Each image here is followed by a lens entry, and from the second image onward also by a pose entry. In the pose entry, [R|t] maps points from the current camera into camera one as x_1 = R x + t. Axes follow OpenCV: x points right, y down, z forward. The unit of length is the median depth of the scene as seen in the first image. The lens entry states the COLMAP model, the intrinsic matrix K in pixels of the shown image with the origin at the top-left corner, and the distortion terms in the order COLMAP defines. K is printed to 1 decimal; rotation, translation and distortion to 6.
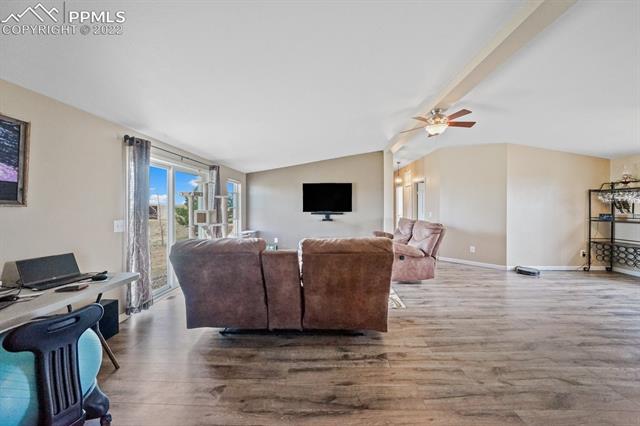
lens RADIAL K [[222.0, 0, 323.4], [0, 222.0, 209.0], [0, 0, 1]] dist [-0.011080, 0.000088]
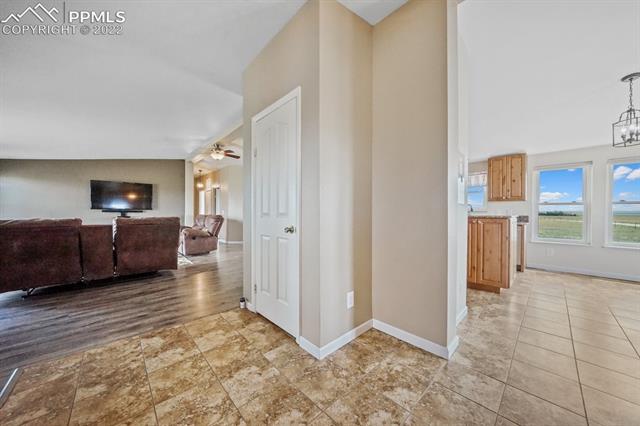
lens RADIAL K [[222.0, 0, 320.1], [0, 222.0, 213.5], [0, 0, 1]] dist [-0.011080, 0.000088]
pose [[0.710791, 0.004182, 0.703391, -0.090991], [-0.000407, 0.999985, -0.005534, 0.063322], [-0.703403, 0.003647, 0.710782, -0.656878]]
